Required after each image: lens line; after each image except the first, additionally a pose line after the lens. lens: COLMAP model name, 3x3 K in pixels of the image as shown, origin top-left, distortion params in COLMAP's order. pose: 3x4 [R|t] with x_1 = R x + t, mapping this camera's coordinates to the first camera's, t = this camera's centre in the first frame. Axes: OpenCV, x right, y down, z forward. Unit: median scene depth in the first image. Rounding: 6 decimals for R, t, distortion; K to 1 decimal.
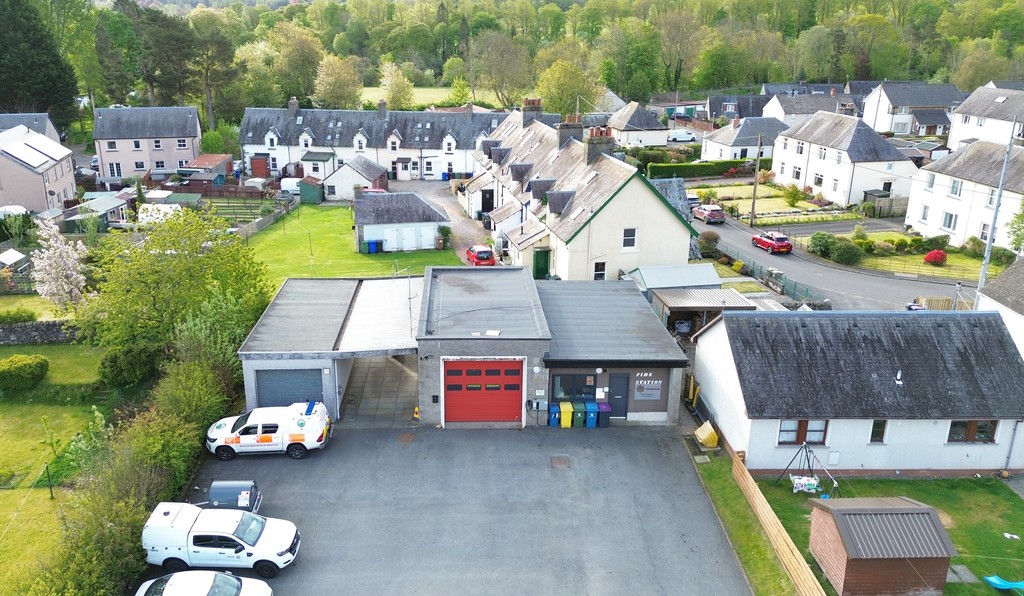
lens RADIAL K [[794.0, 0, 478.1], [0, 794.0, 278.4], [0, 0, 1]] dist [0.074835, -0.066859]
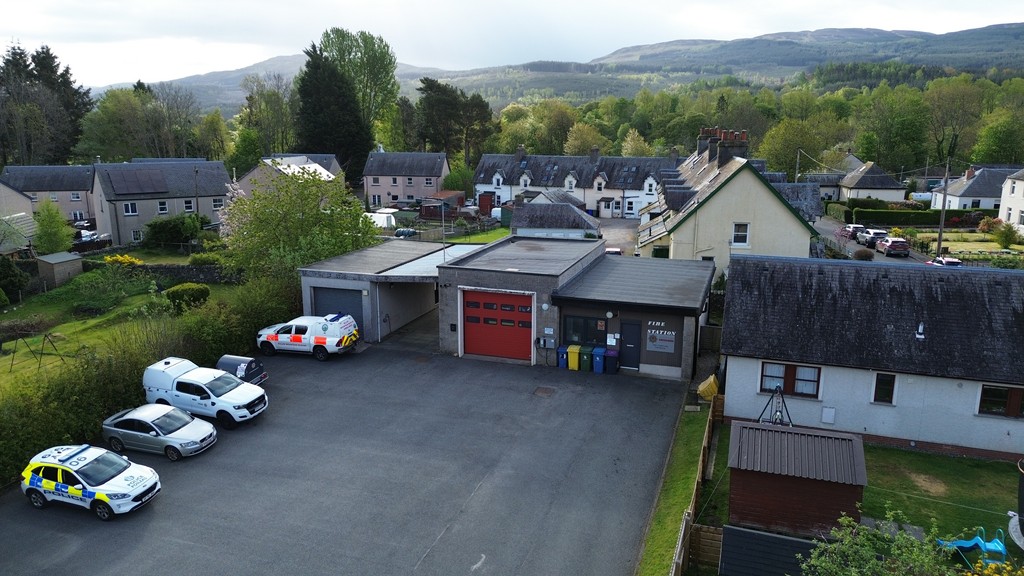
lens RADIAL K [[722.9, 0, 512.0], [0, 722.9, 288.0], [0, 0, 1]] dist [0.076214, -0.072116]
pose [[0.939241, 0.073967, -0.335196, 0.298563], [-0.105622, 0.991406, -0.077188, 0.146389], [0.326606, 0.107902, 0.938981, 0.103237]]
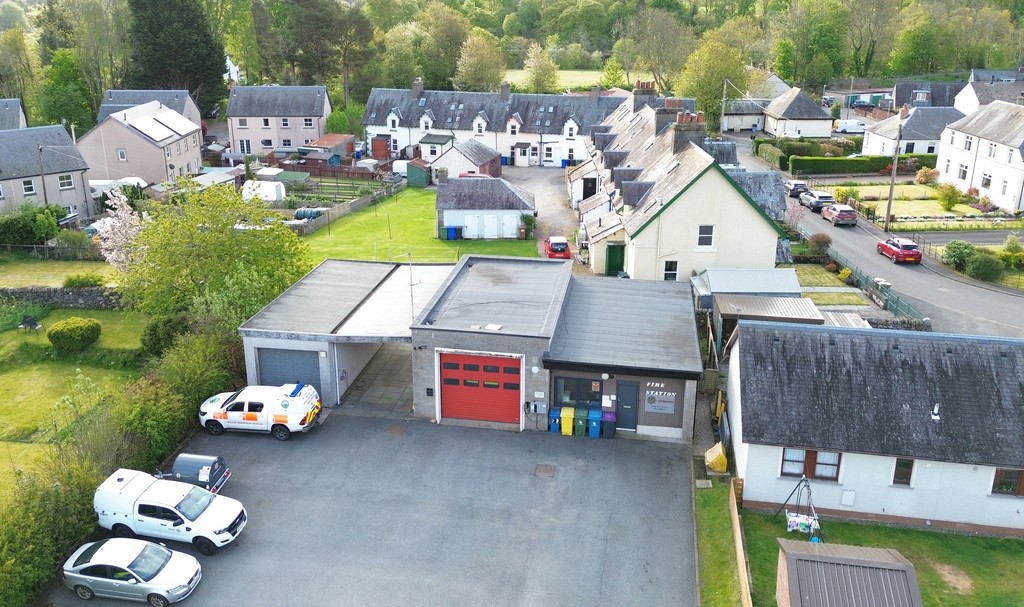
lens RADIAL K [[835.1, 0, 499.4], [0, 835.1, 272.9], [0, 0, 1]] dist [0.076093, -0.069300]
pose [[0.980356, 0.057986, -0.188518, 0.184186], [-0.057766, 0.998308, 0.006668, -0.002016], [0.188586, 0.004353, 0.982047, 0.027088]]
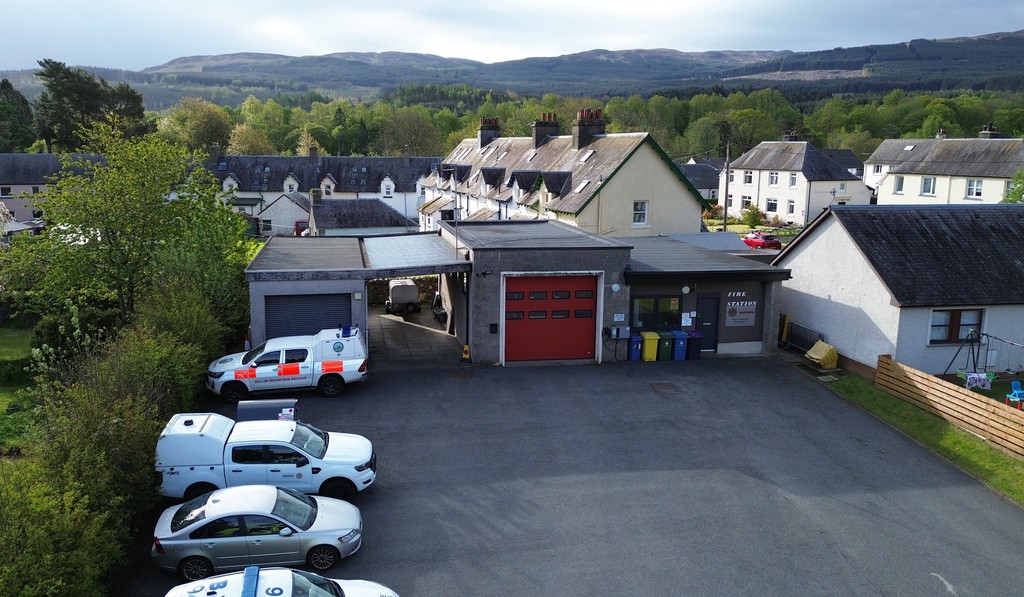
lens RADIAL K [[787.8, 0, 466.9], [0, 787.8, 283.8], [0, 0, 1]] dist [0.076883, -0.070982]
pose [[0.991198, -0.022364, 0.130484, -0.162152], [0.040662, 0.989414, -0.139307, 0.191738], [-0.125987, 0.143387, 0.981615, 0.190031]]
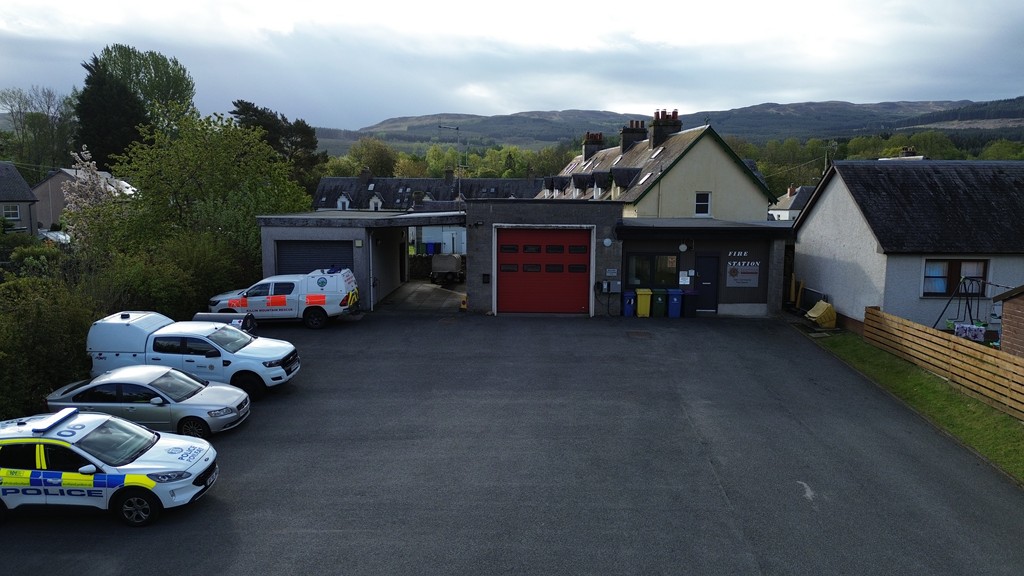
lens RADIAL K [[722.9, 0, 512.0], [0, 722.9, 288.0], [0, 0, 1]] dist [0.076214, -0.072116]
pose [[0.999181, 0.007130, -0.039832, 0.003419], [-0.014421, 0.982468, -0.185872, 0.267610], [0.037809, 0.186294, 0.981766, 0.225834]]
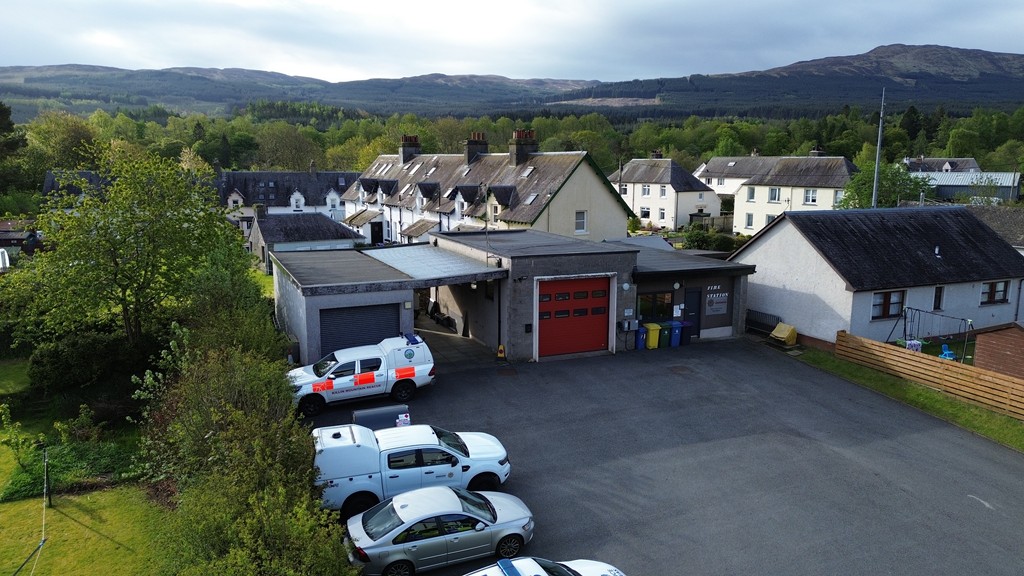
lens RADIAL K [[722.9, 0, 512.0], [0, 722.9, 288.0], [0, 0, 1]] dist [0.076214, -0.072116]
pose [[0.923861, -0.066420, 0.376922, -0.328913], [0.119189, 0.985783, -0.118431, 0.177521], [-0.363697, 0.154338, 0.918642, 0.227012]]
